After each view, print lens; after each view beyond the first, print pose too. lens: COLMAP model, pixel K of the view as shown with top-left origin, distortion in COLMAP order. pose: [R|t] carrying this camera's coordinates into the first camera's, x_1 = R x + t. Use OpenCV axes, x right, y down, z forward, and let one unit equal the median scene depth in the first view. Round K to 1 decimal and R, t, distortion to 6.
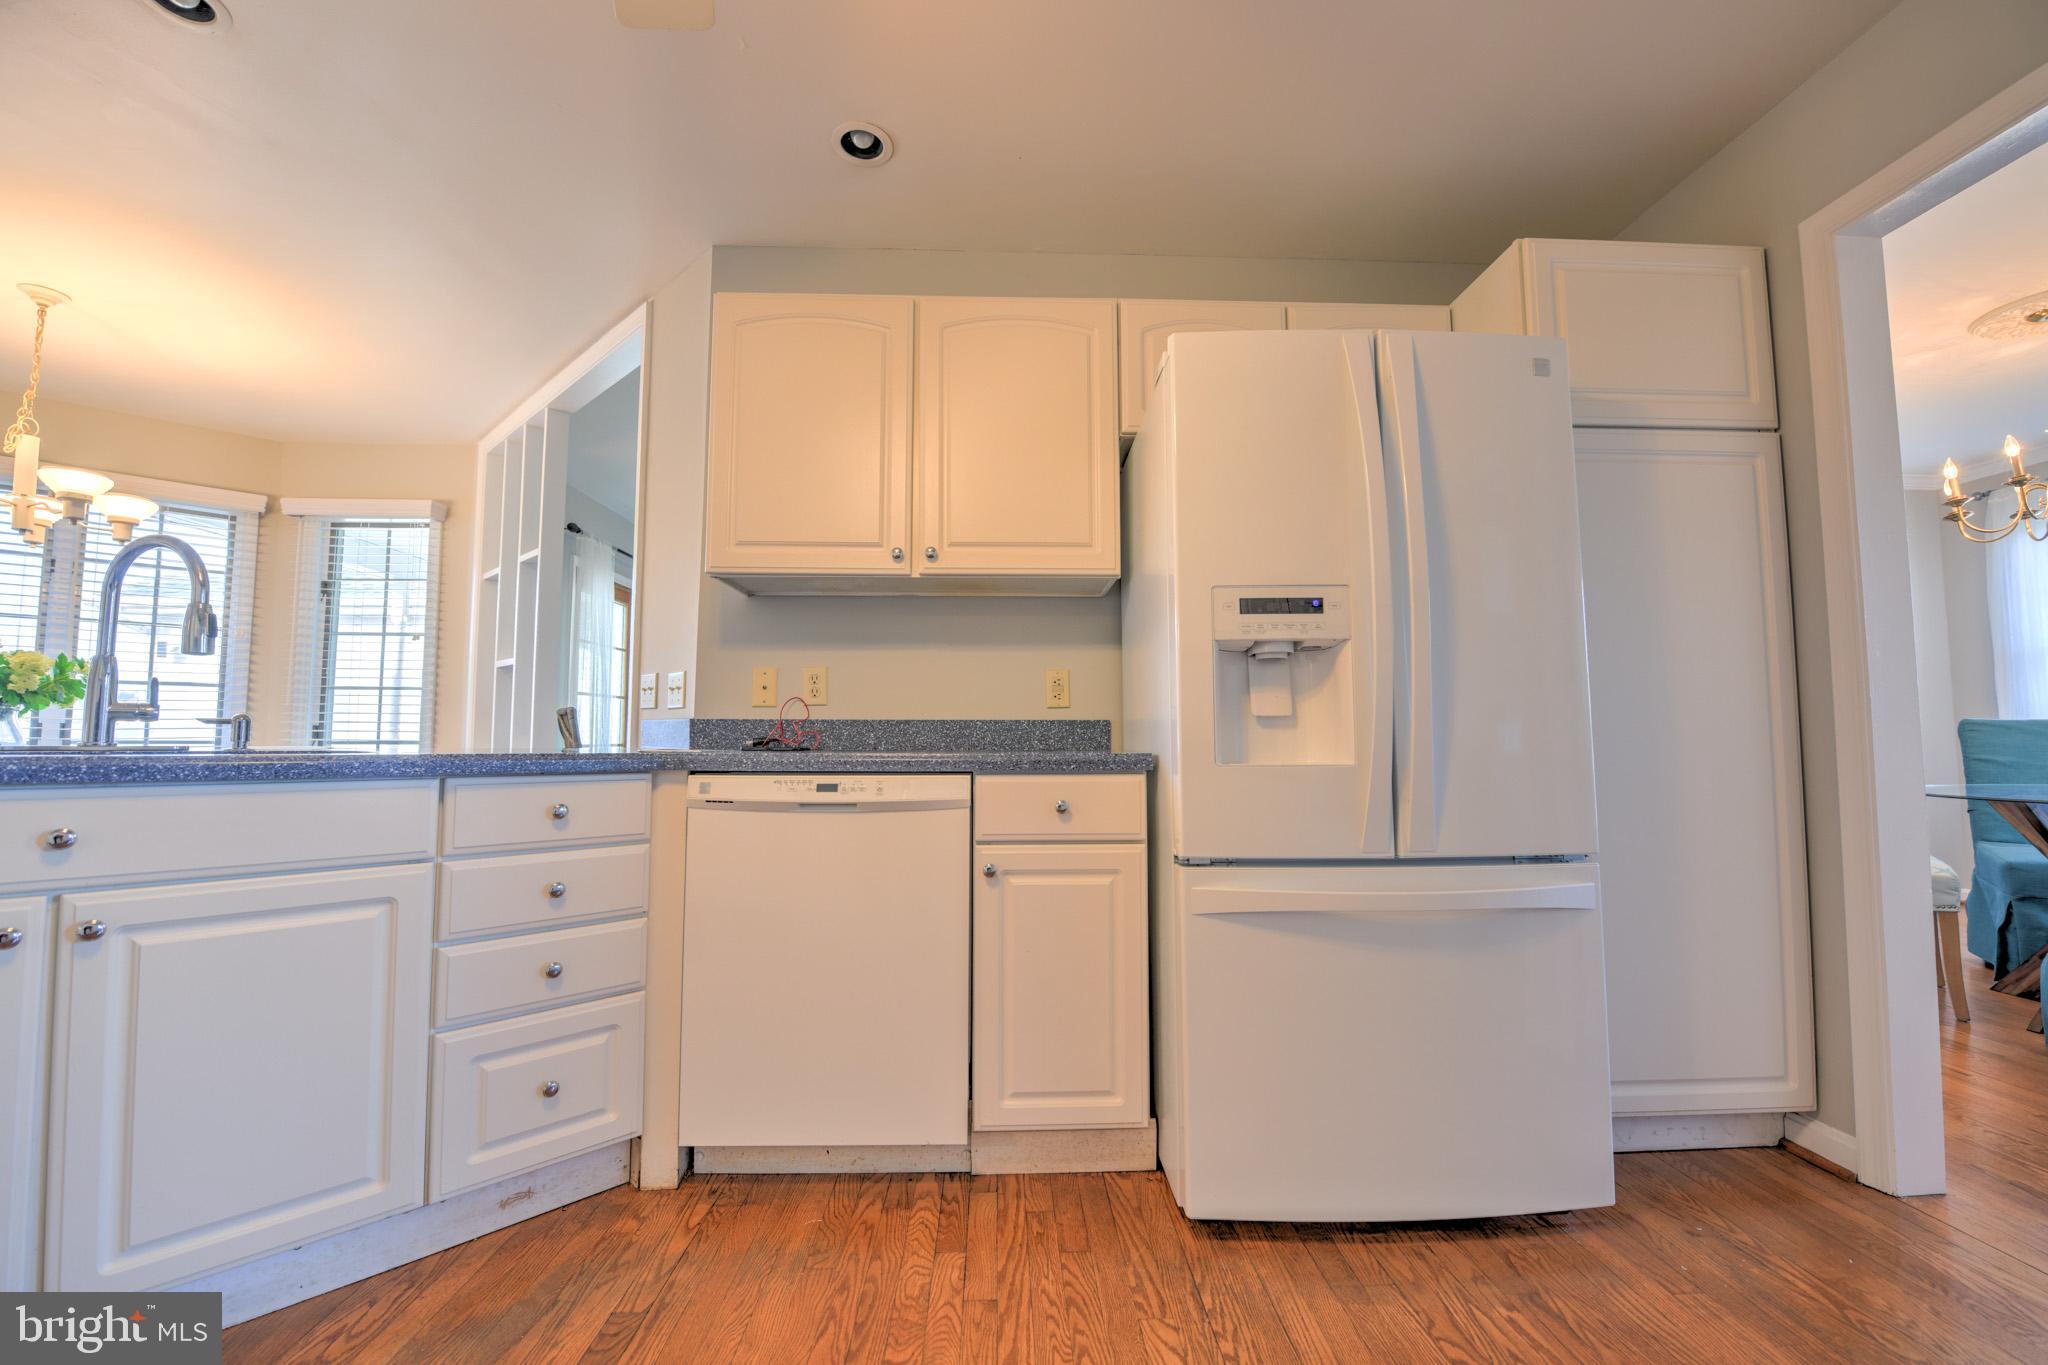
lens RADIAL K [[813.4, 0, 1029.5], [0, 813.4, 682.9], [0, 0, 1]] dist [-0.019845, -0.000706]
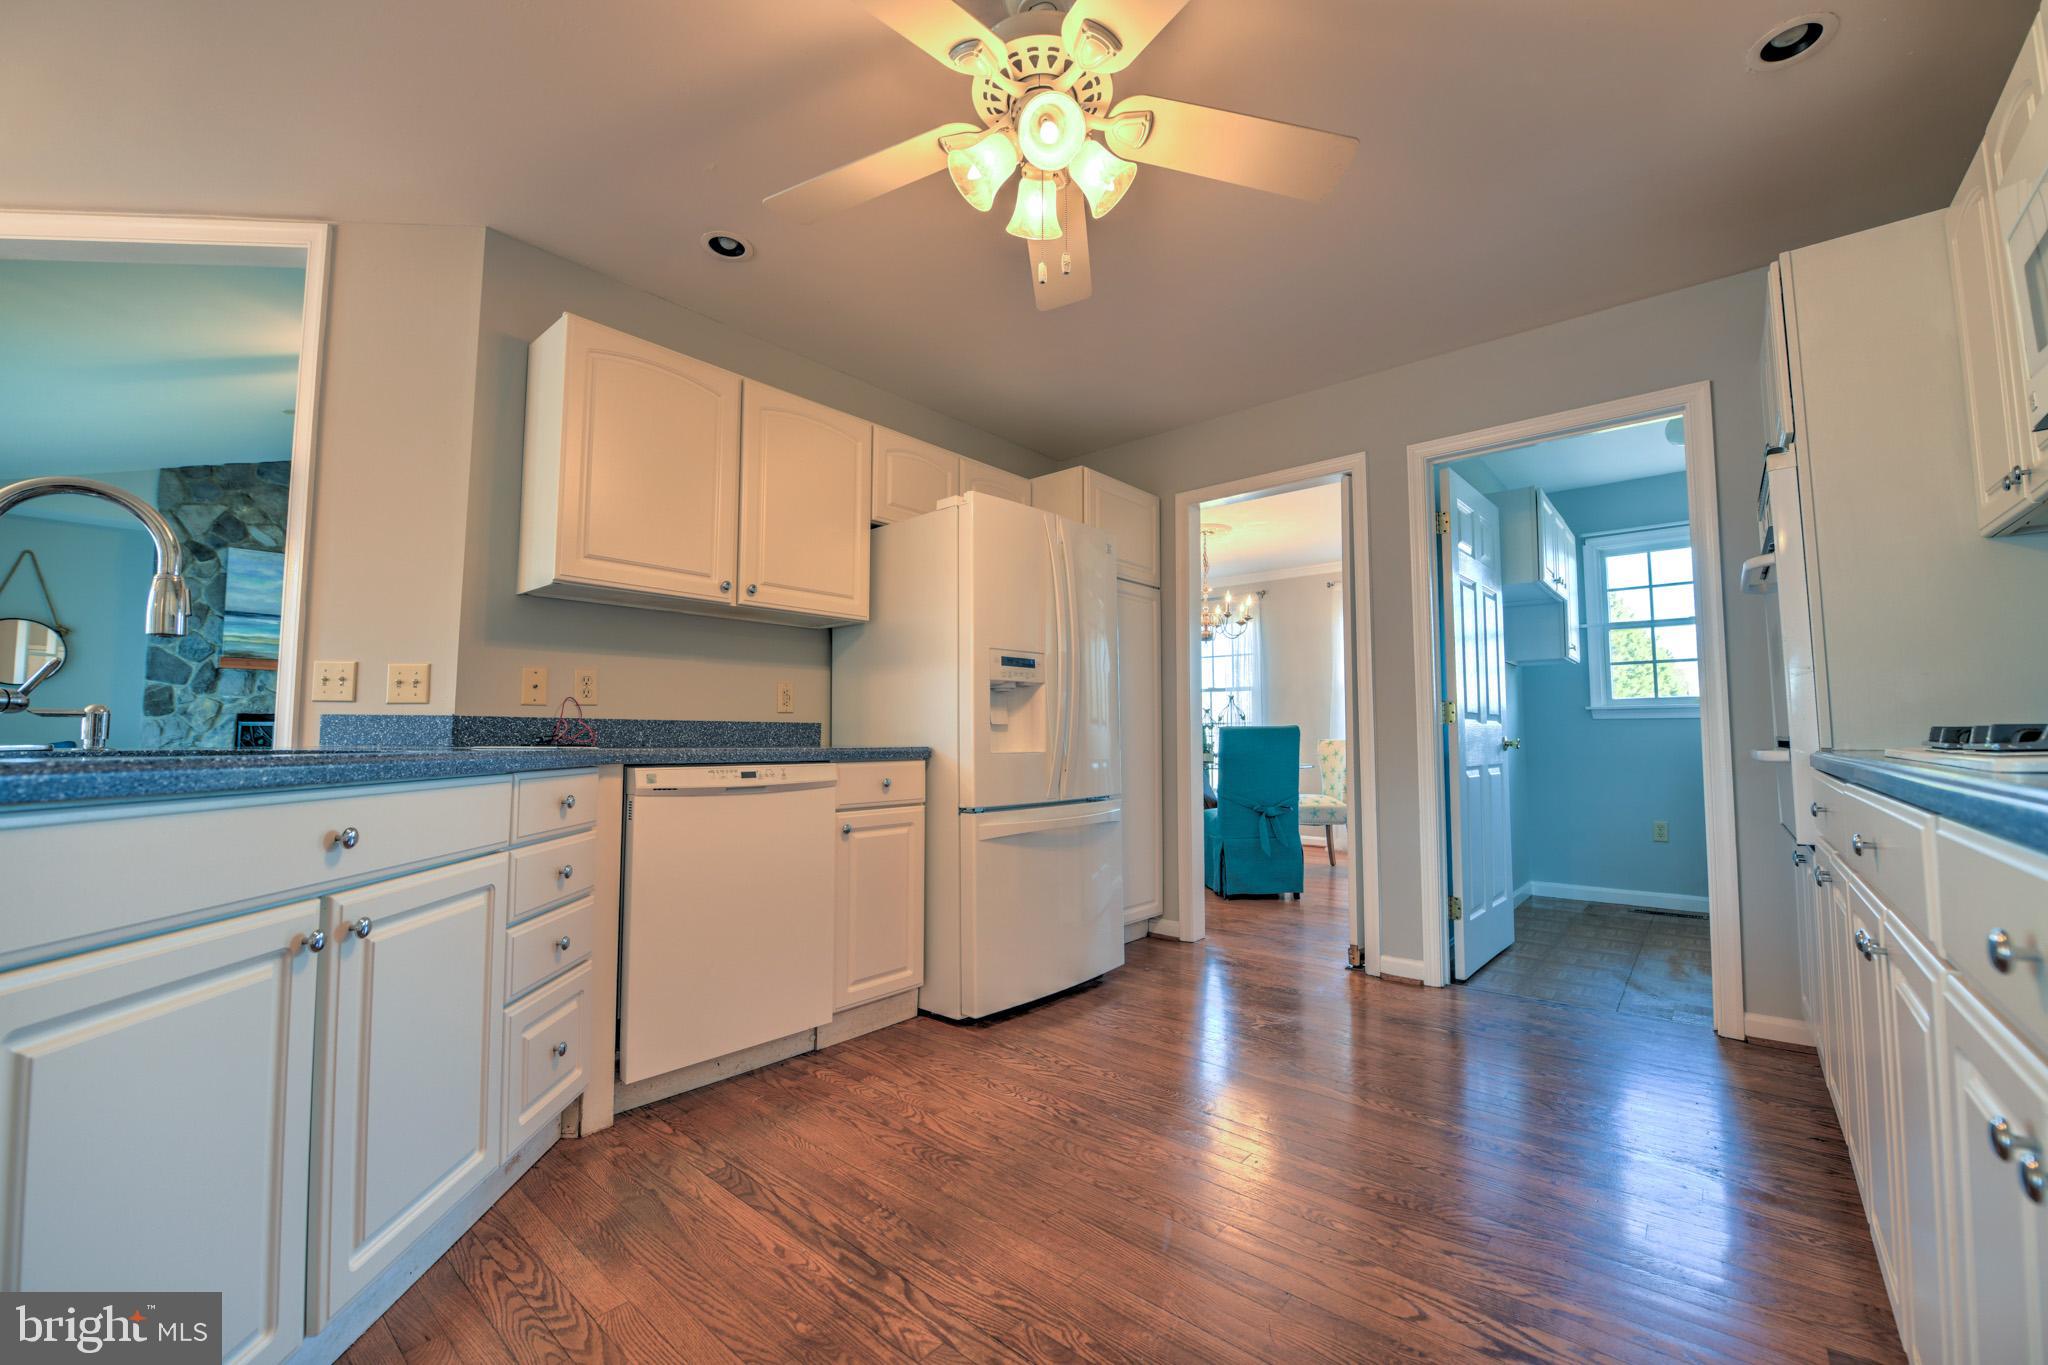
lens RADIAL K [[813.4, 0, 1029.5], [0, 813.4, 682.9], [0, 0, 1]] dist [-0.019845, -0.000706]
pose [[0.678347, 0.050497, 0.733005, -0.889728], [-0.052616, 0.998413, -0.020089, -0.014972], [-0.732856, -0.024940, 0.679927, -0.203724]]
